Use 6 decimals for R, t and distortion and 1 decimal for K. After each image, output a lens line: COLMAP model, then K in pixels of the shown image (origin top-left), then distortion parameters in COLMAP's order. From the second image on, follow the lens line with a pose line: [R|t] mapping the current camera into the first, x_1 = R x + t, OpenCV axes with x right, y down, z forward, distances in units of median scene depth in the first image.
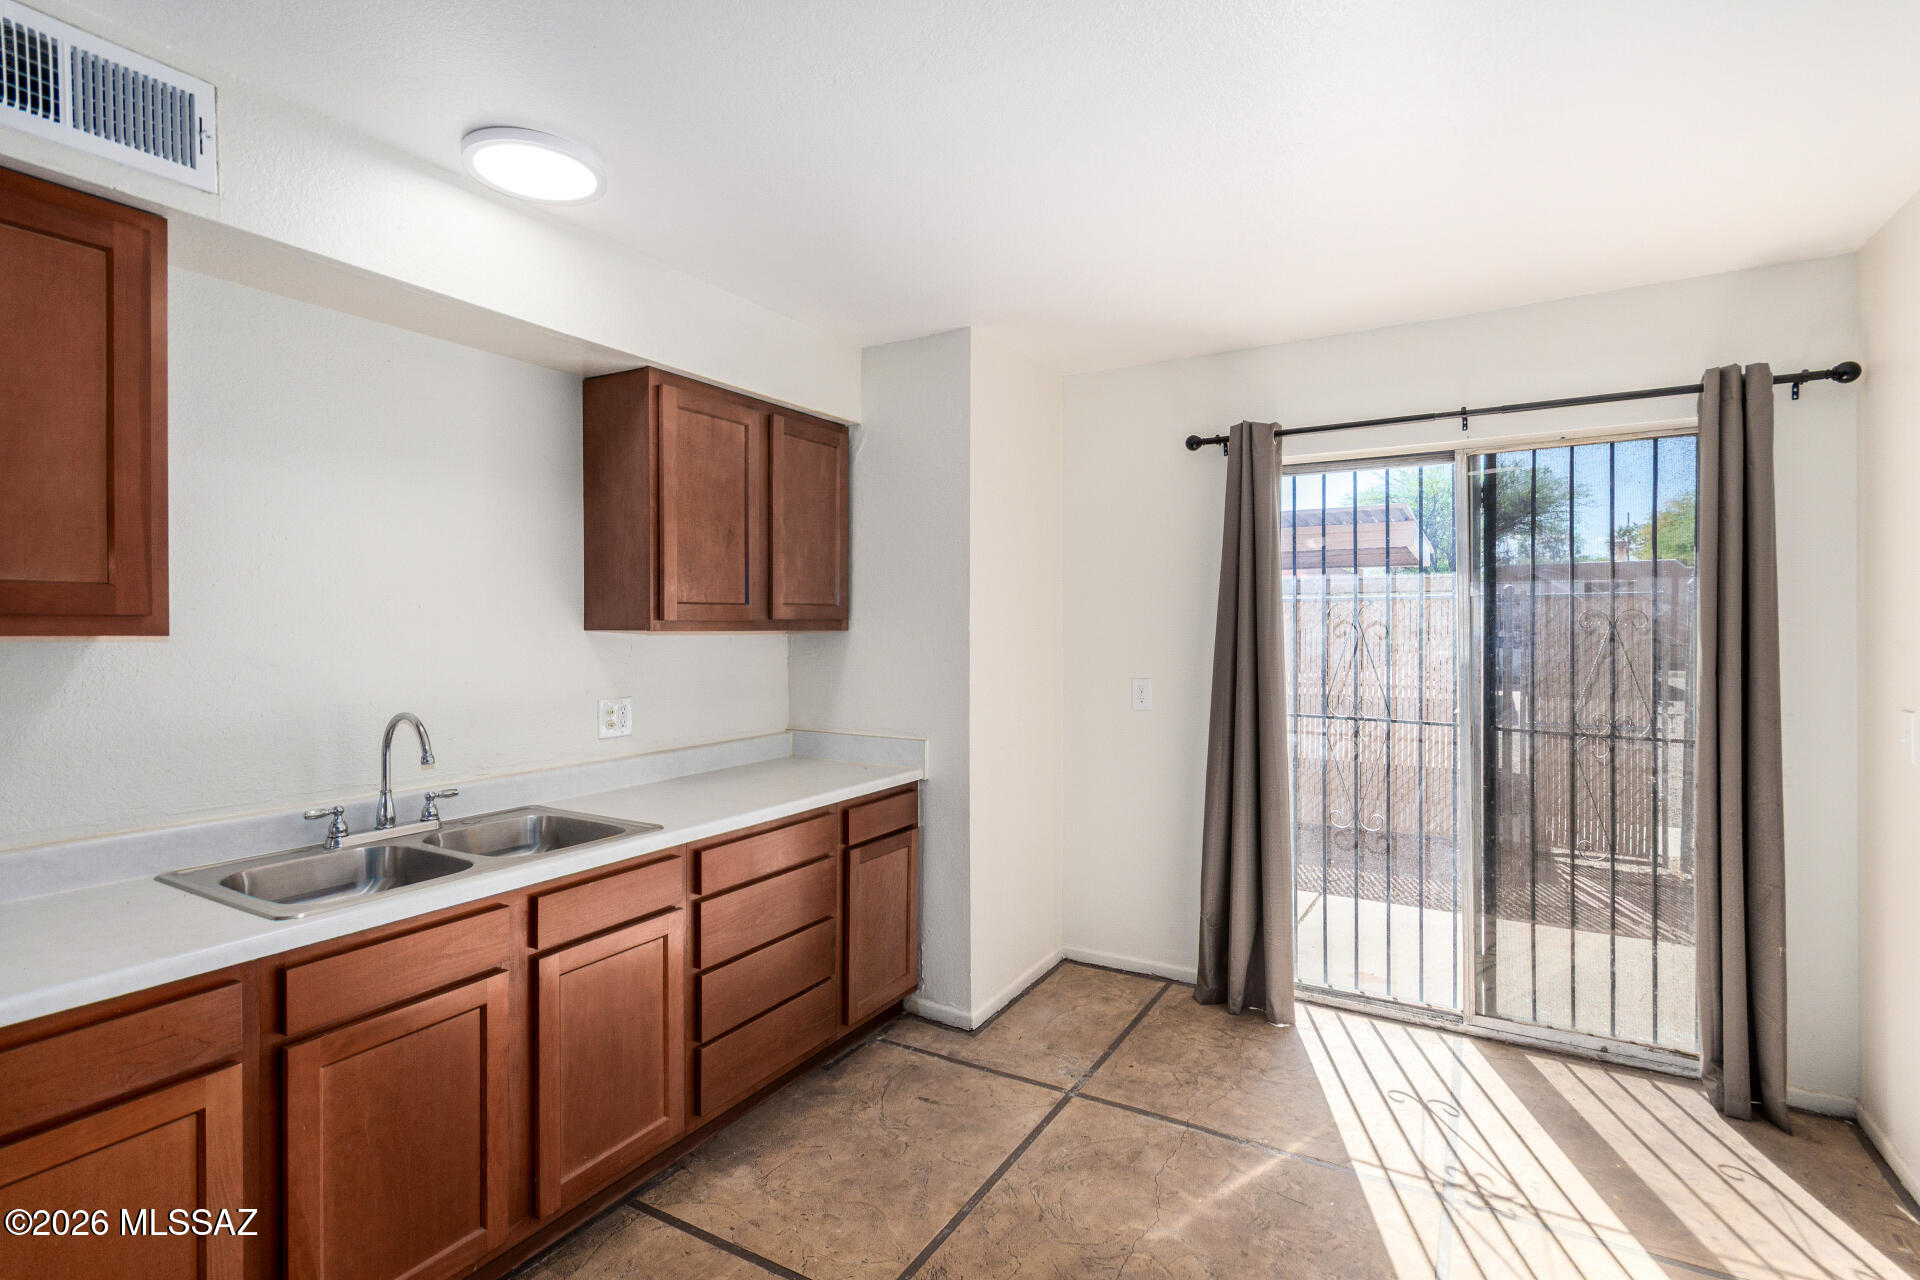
lens RADIAL K [[890.9, 0, 968.6], [0, 890.9, 631.7], [0, 0, 1]] dist [0.006925, -0.001555]
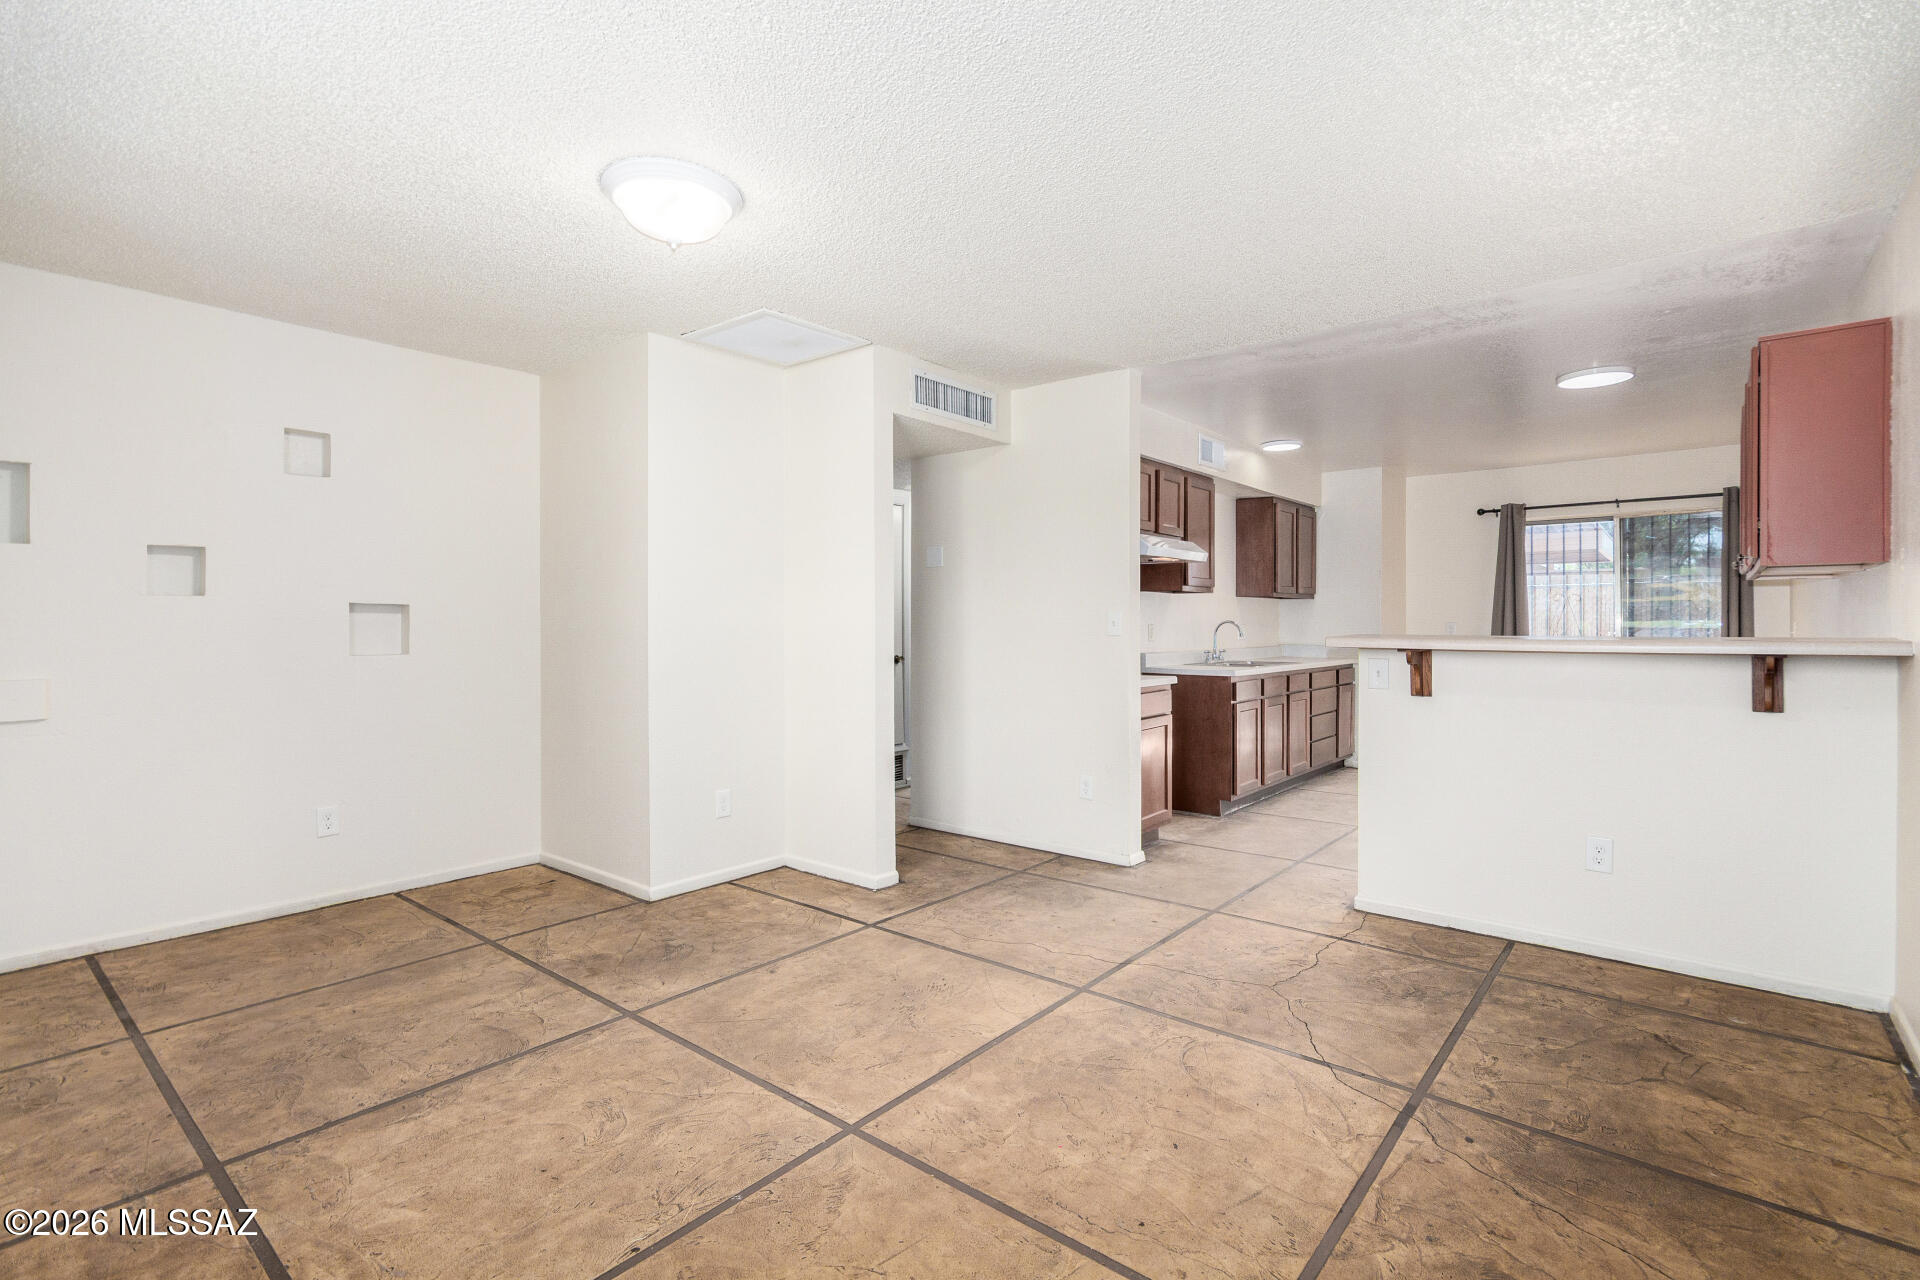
lens RADIAL K [[890.9, 0, 973.2], [0, 890.9, 632.5], [0, 0, 1]] dist [0.006925, -0.001555]
pose [[0.987189, 0.002322, -0.159536, -0.743202], [-0.001868, 0.999994, 0.002996, 0.091829], [0.159542, -0.002659, 0.987188, -1.603176]]
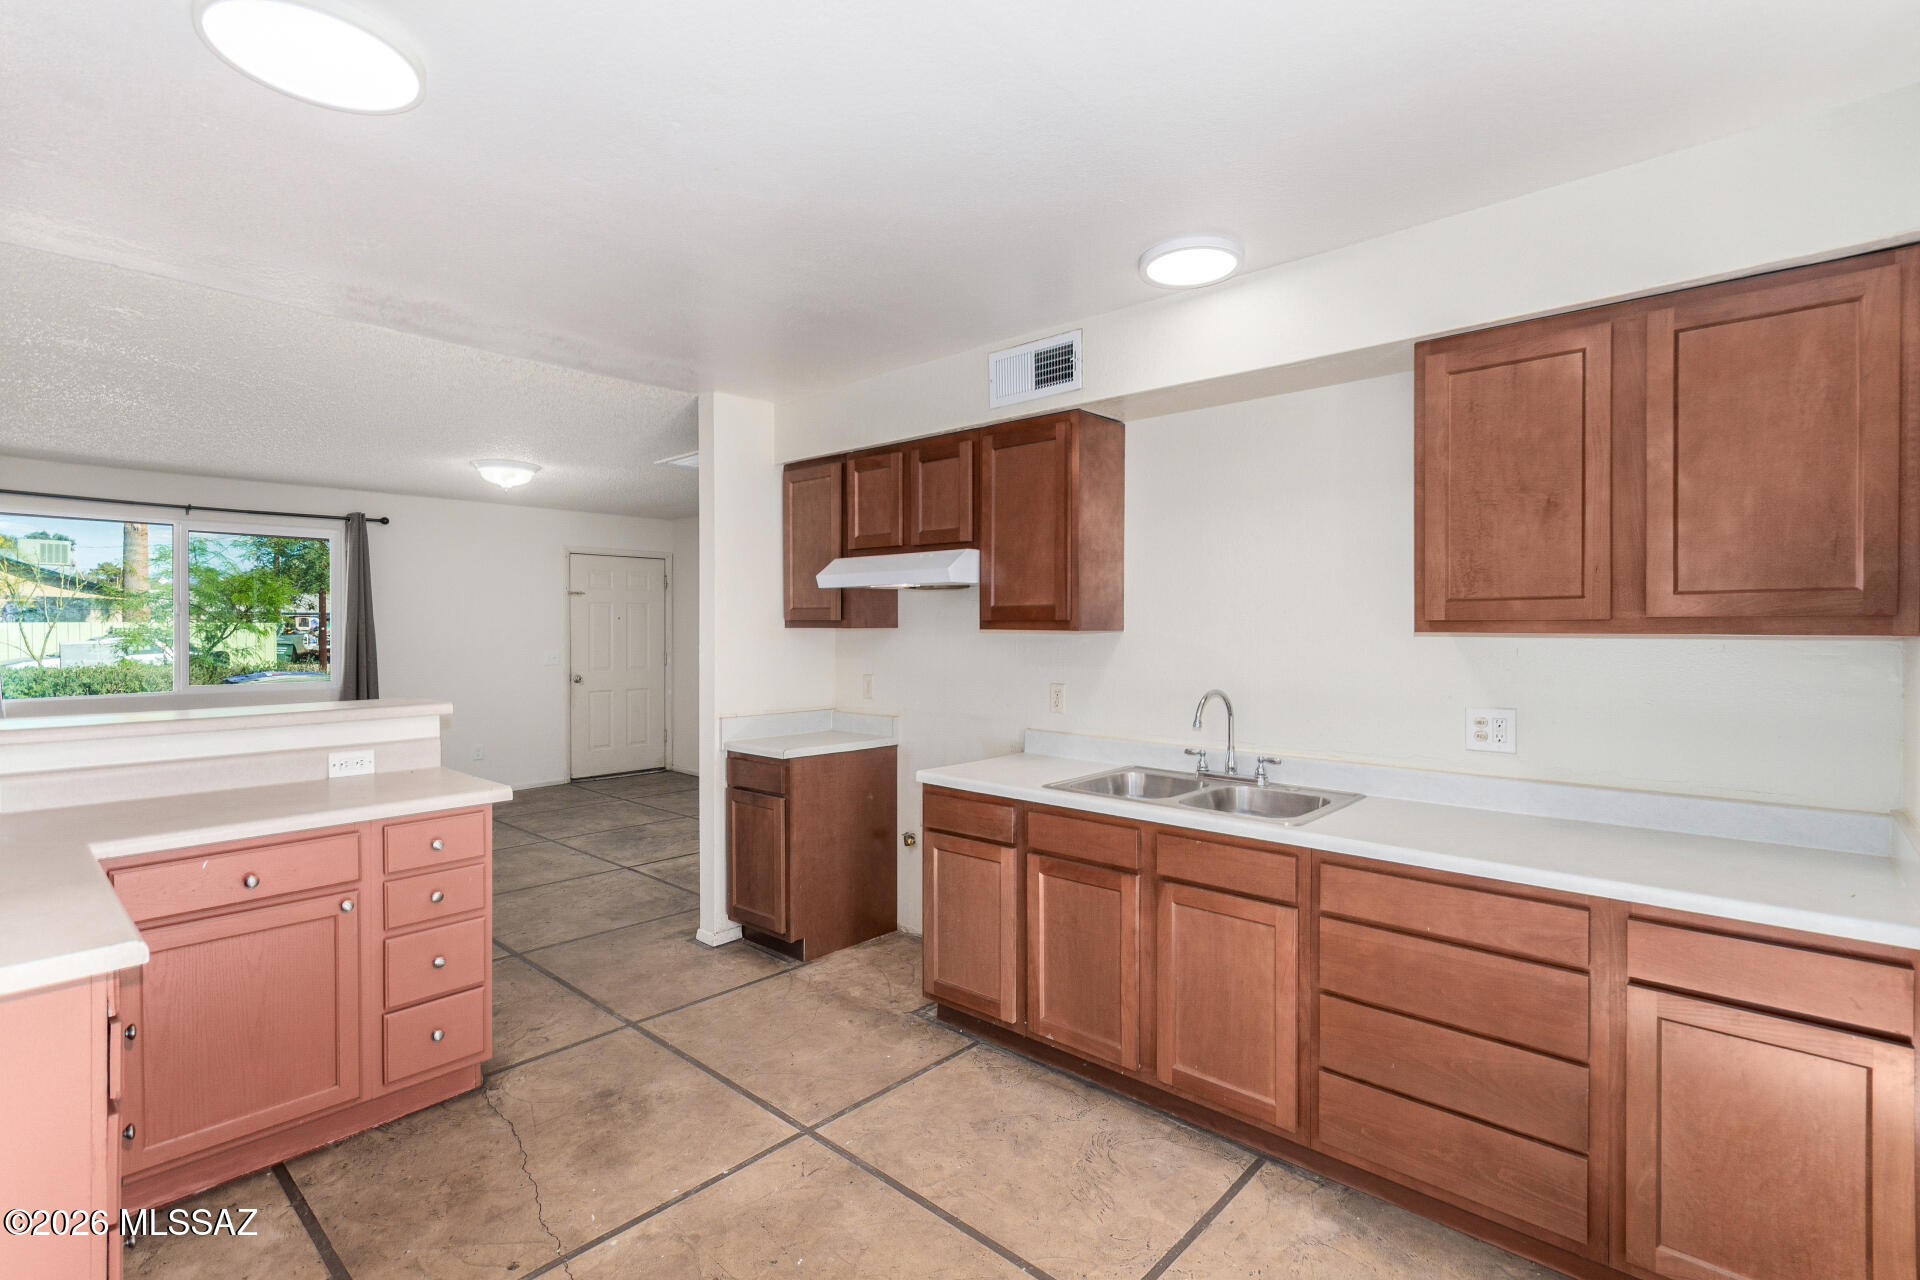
lens RADIAL K [[890.9, 0, 980.0], [0, 890.9, 636.8], [0, 0, 1]] dist [0.006925, -0.001555]
pose [[-0.195052, 0.016453, -0.980655, 0.575338], [-0.006140, 0.999819, 0.017996, -0.008862], [0.980774, 0.009531, -0.194915, 0.677787]]
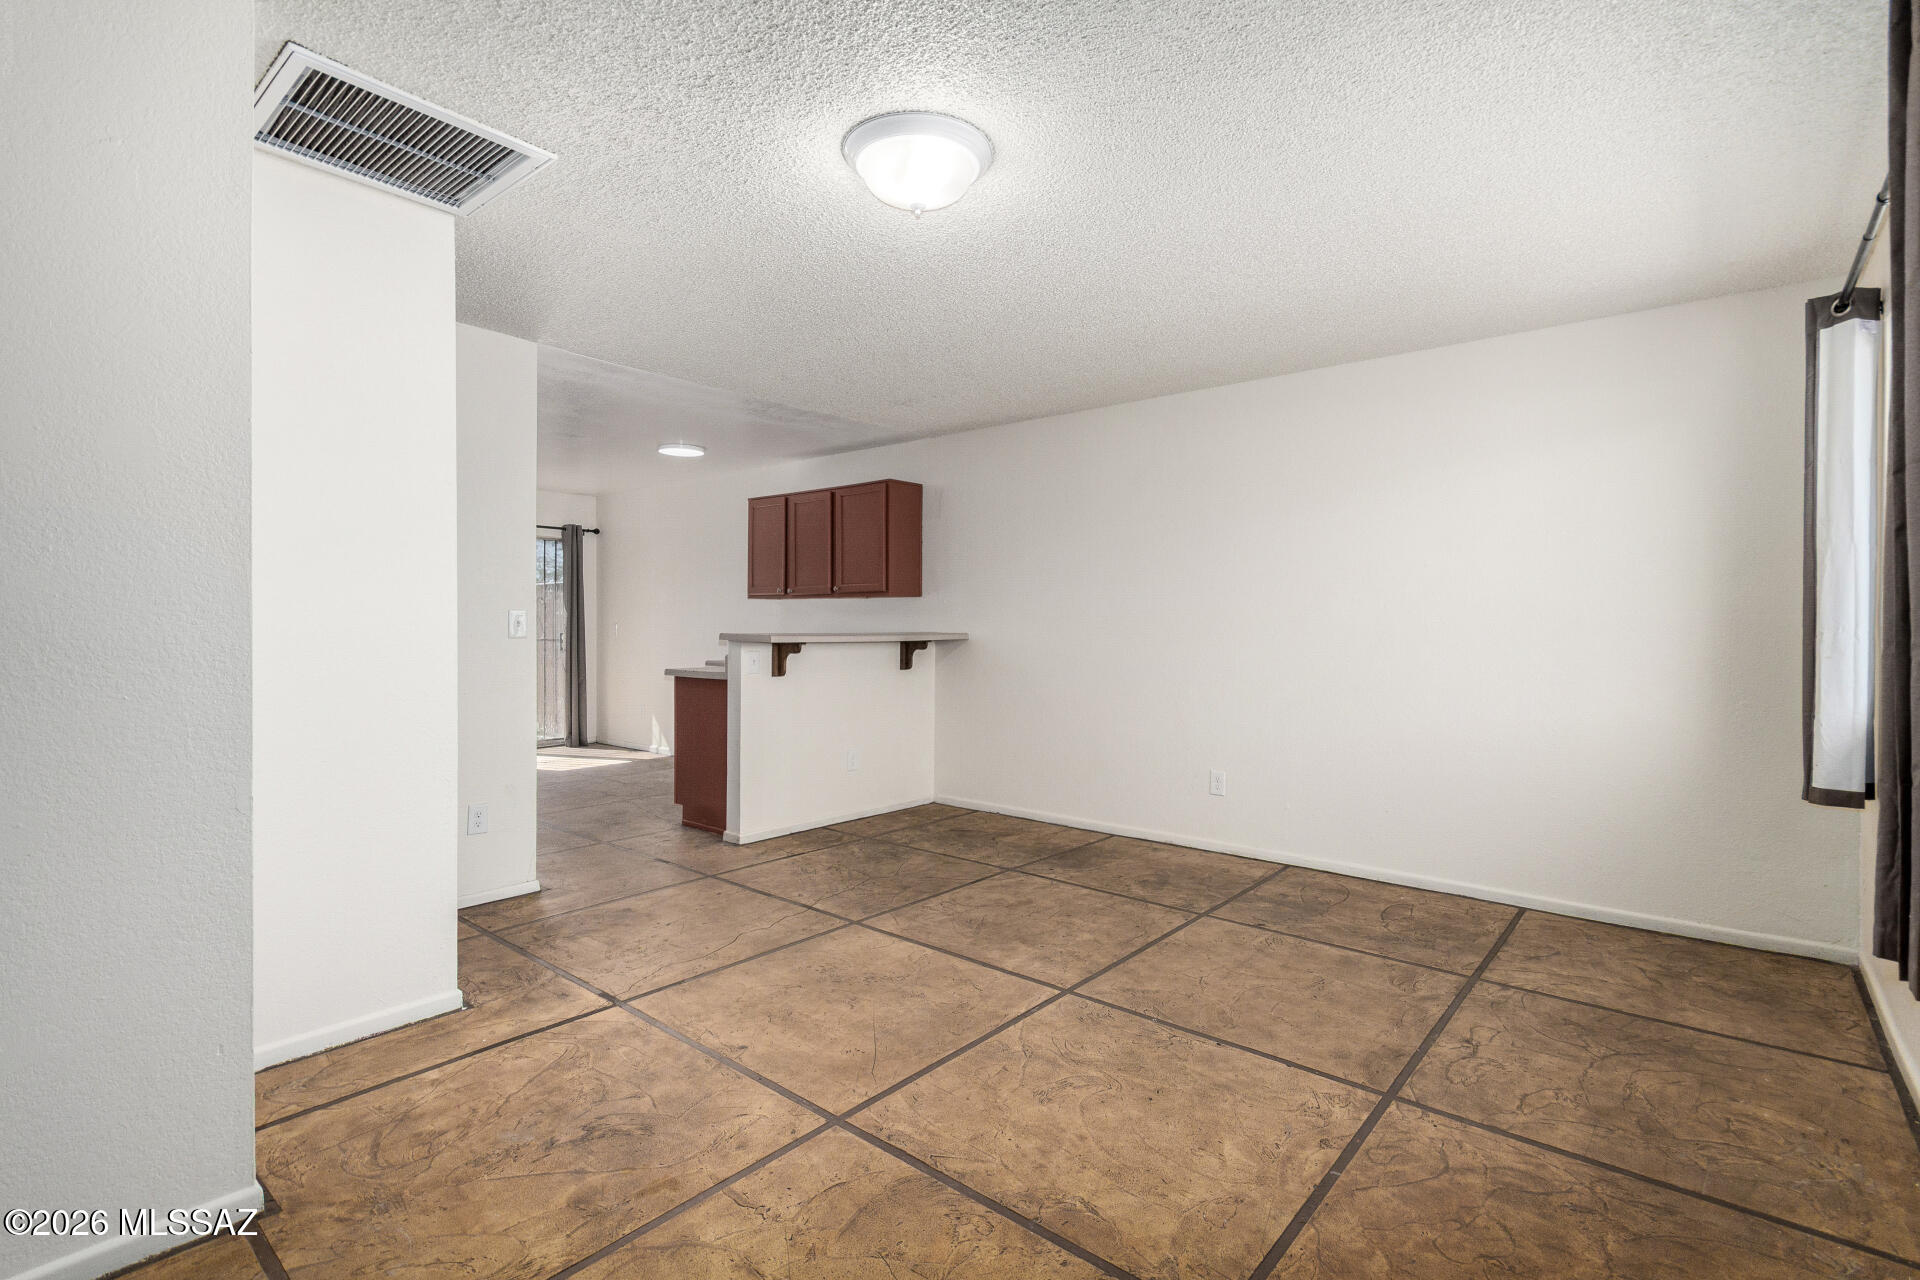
lens RADIAL K [[890.9, 0, 968.7], [0, 890.9, 625.7], [0, 0, 1]] dist [0.006925, -0.001555]
pose [[0.176992, 0.000473, 0.984212, -1.990226], [0.004691, 0.999988, -0.001324, 0.086363], [-0.984201, 0.004852, 0.176988, -0.961600]]
